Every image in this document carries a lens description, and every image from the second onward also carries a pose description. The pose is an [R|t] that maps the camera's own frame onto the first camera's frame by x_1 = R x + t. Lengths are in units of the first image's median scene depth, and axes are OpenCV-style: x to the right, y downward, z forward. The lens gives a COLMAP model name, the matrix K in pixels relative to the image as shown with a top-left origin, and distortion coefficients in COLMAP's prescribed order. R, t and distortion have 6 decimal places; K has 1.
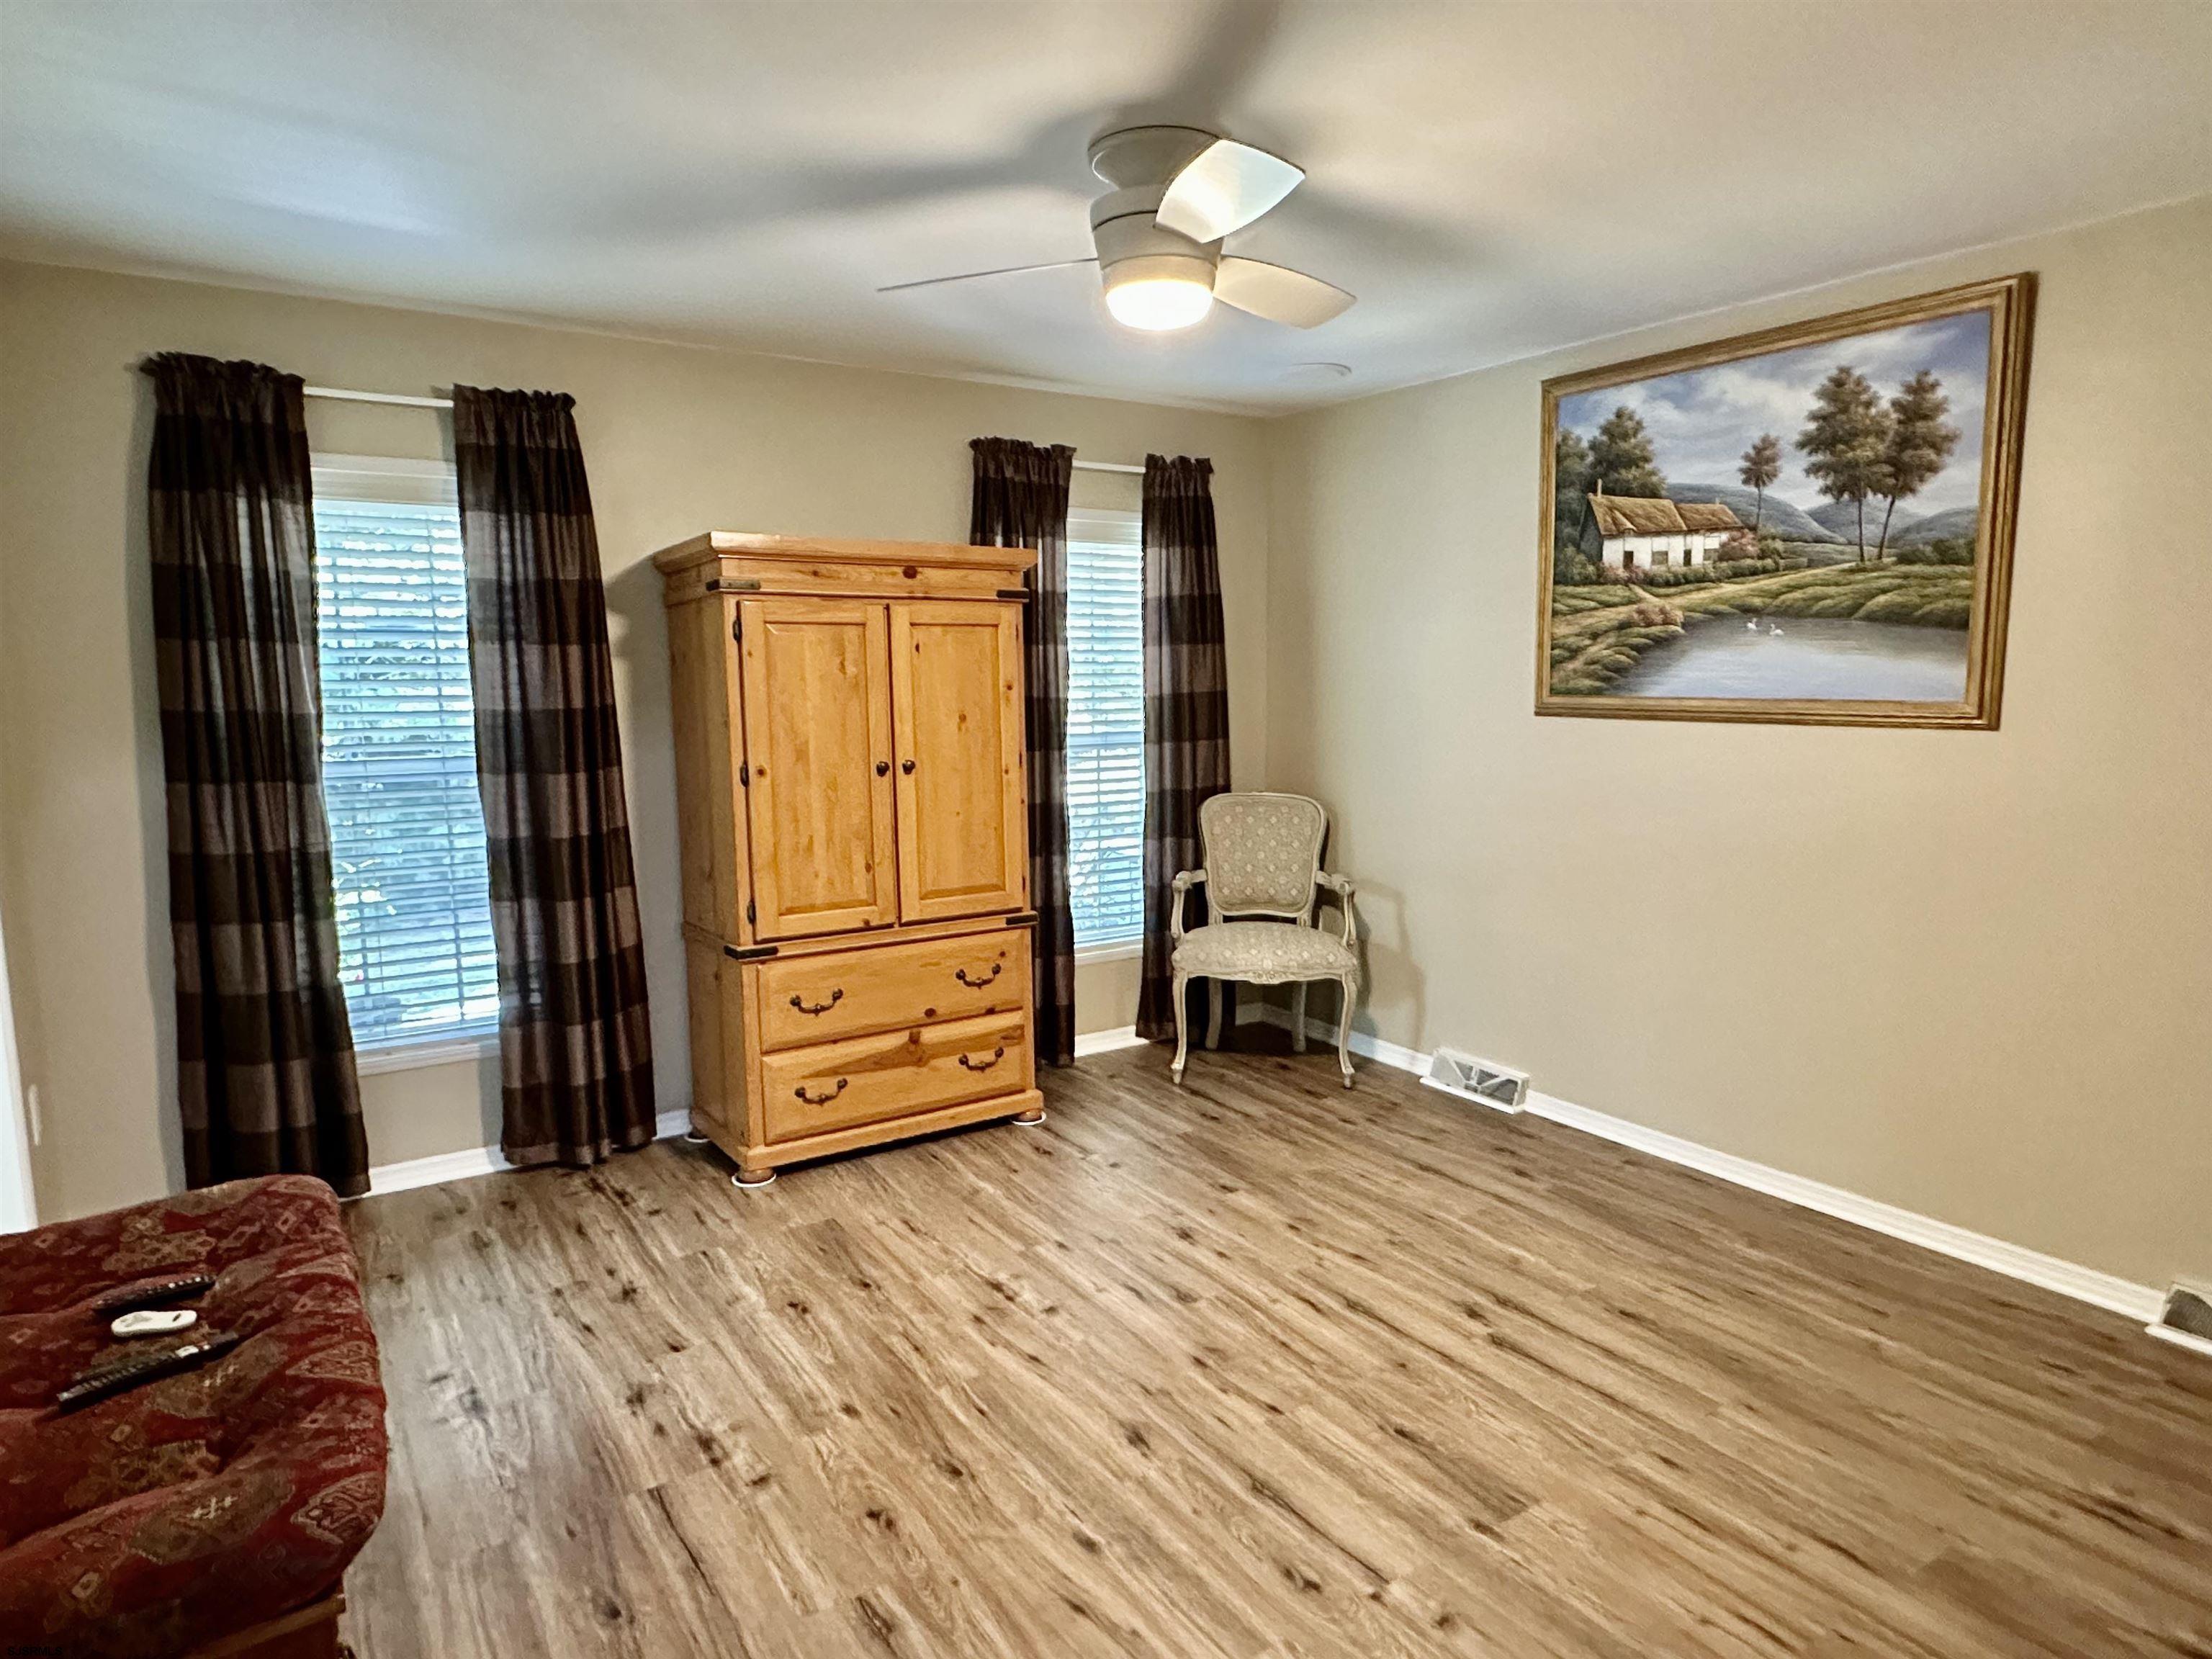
lens RADIAL K [[1329.1, 0, 1106.0], [0, 1329.1, 829.5], [0, 0, 1]] dist [-0.001823, 0.000812]
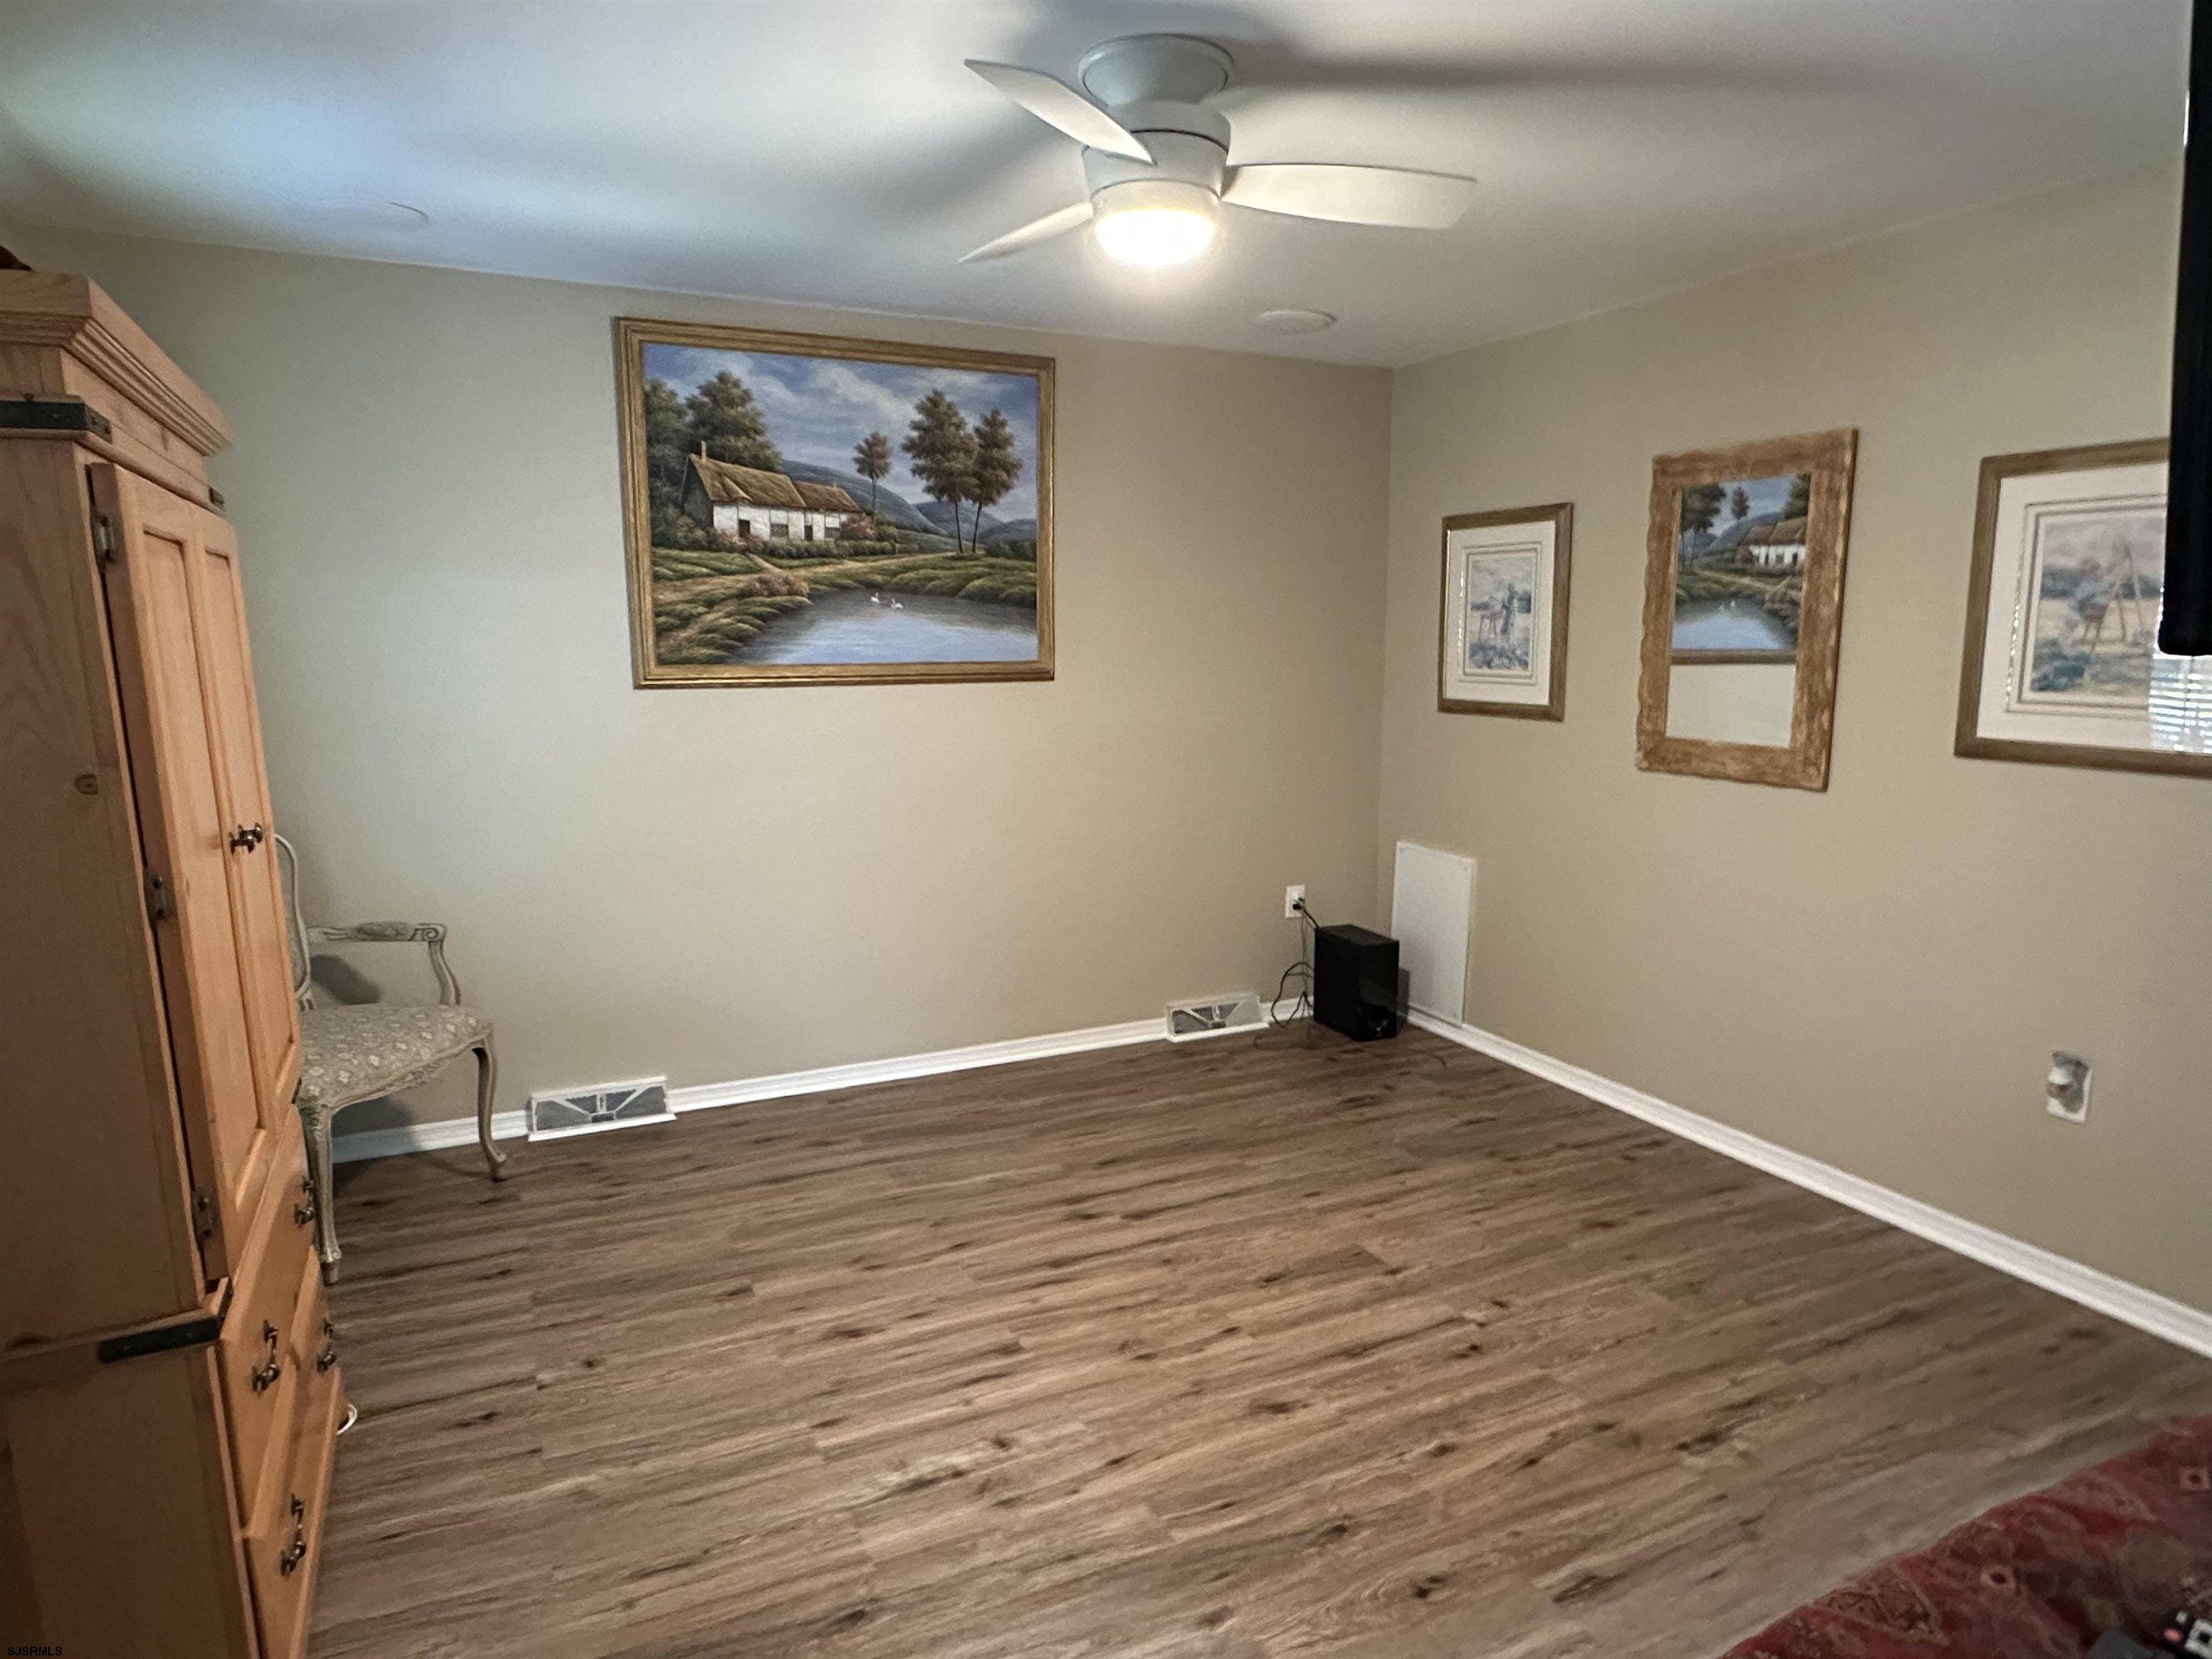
lens RADIAL K [[1329.1, 0, 1106.0], [0, 1329.1, 829.5], [0, 0, 1]] dist [-0.001823, 0.000812]
pose [[0.123045, -0.143134, 0.982025, -0.647336], [0.120415, 0.984386, 0.128391, -0.081438], [-0.985069, 0.102453, 0.138359, 0.668952]]
